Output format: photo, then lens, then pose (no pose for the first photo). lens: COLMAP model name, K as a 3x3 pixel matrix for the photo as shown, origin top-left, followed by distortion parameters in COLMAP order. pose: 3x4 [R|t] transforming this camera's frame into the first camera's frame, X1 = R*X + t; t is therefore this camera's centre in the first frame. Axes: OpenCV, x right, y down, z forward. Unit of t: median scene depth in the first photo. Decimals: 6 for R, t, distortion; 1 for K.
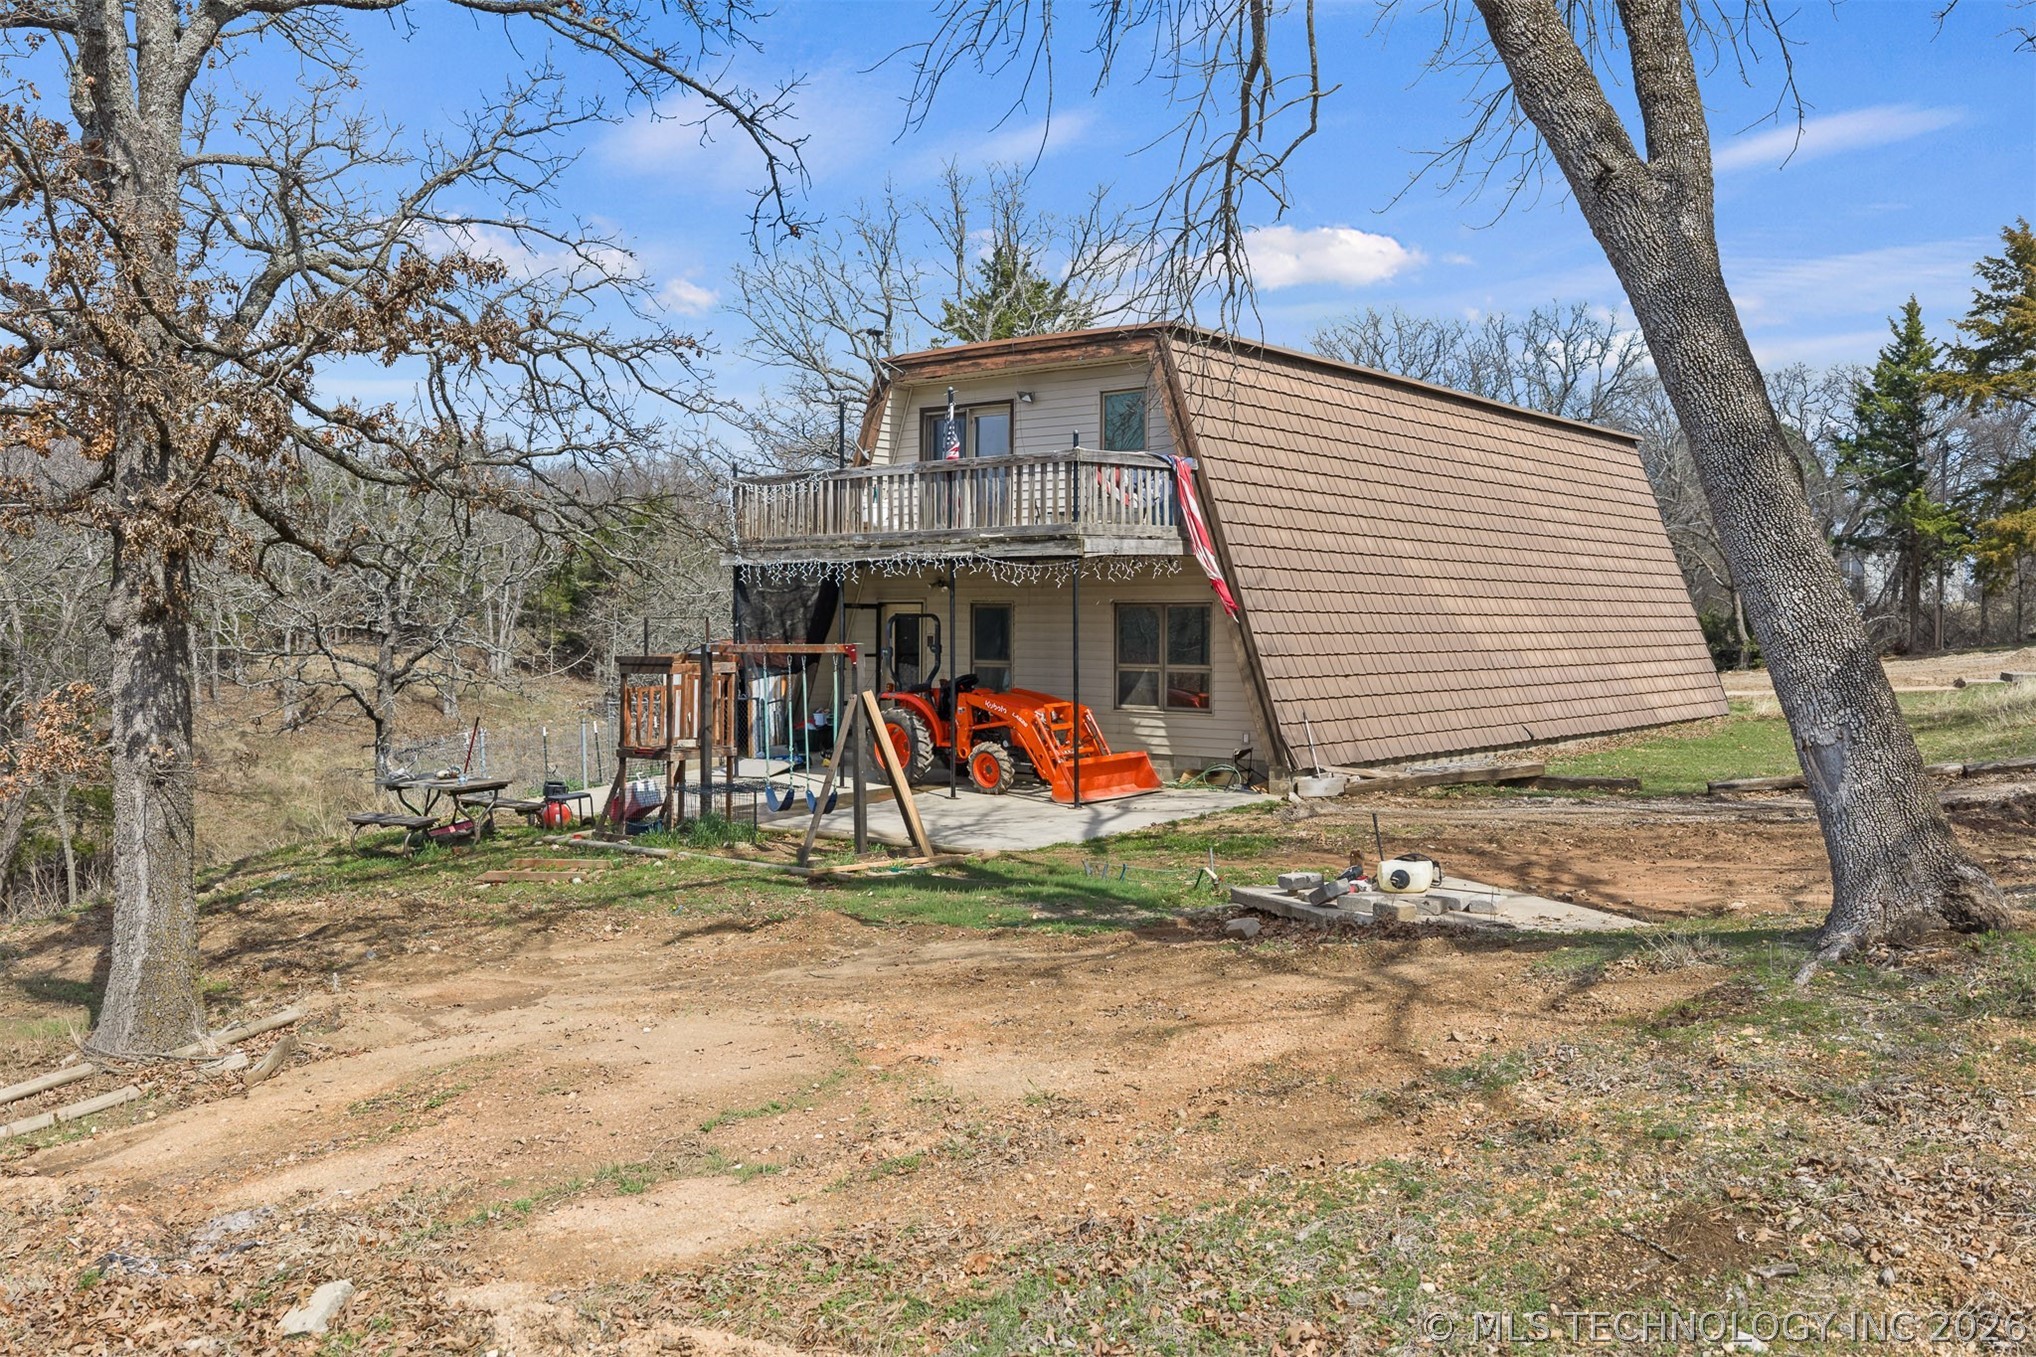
lens RADIAL K [[1706.7, 0, 1023.1], [0, 1706.7, 687.3], [0, 0, 1]] dist [0.036157, 0.000136]
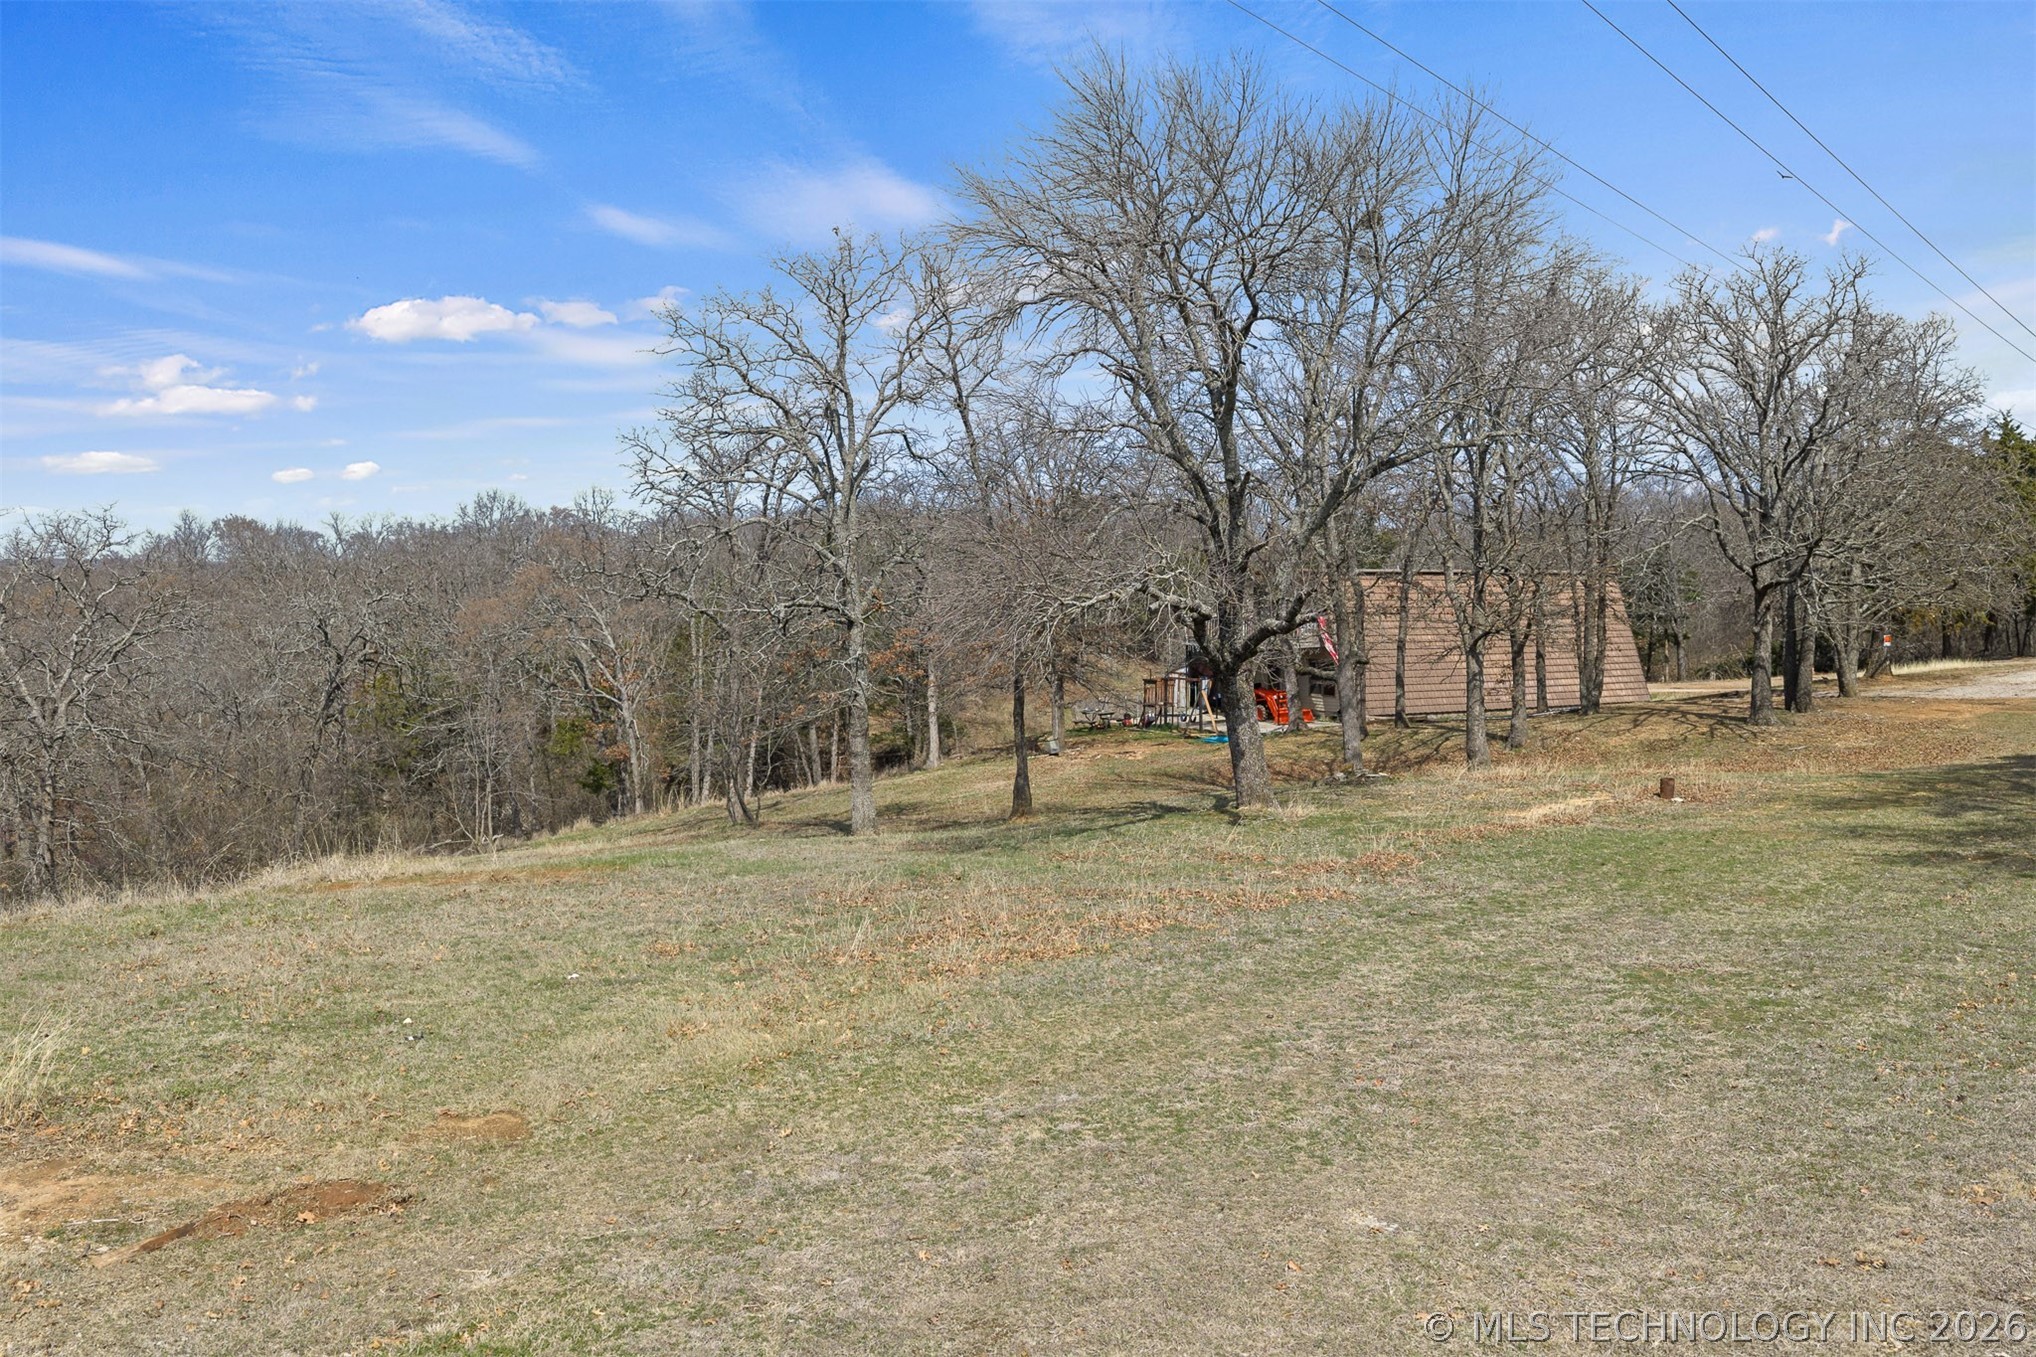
lens RADIAL K [[1706.7, 0, 1023.1], [0, 1706.7, 687.3], [0, 0, 1]] dist [0.036157, 0.000136]
pose [[0.941771, 0.016230, -0.335863, 0.670640], [-0.009340, 0.999712, 0.022121, -0.071206], [0.336125, -0.017696, 0.941651, -2.267564]]
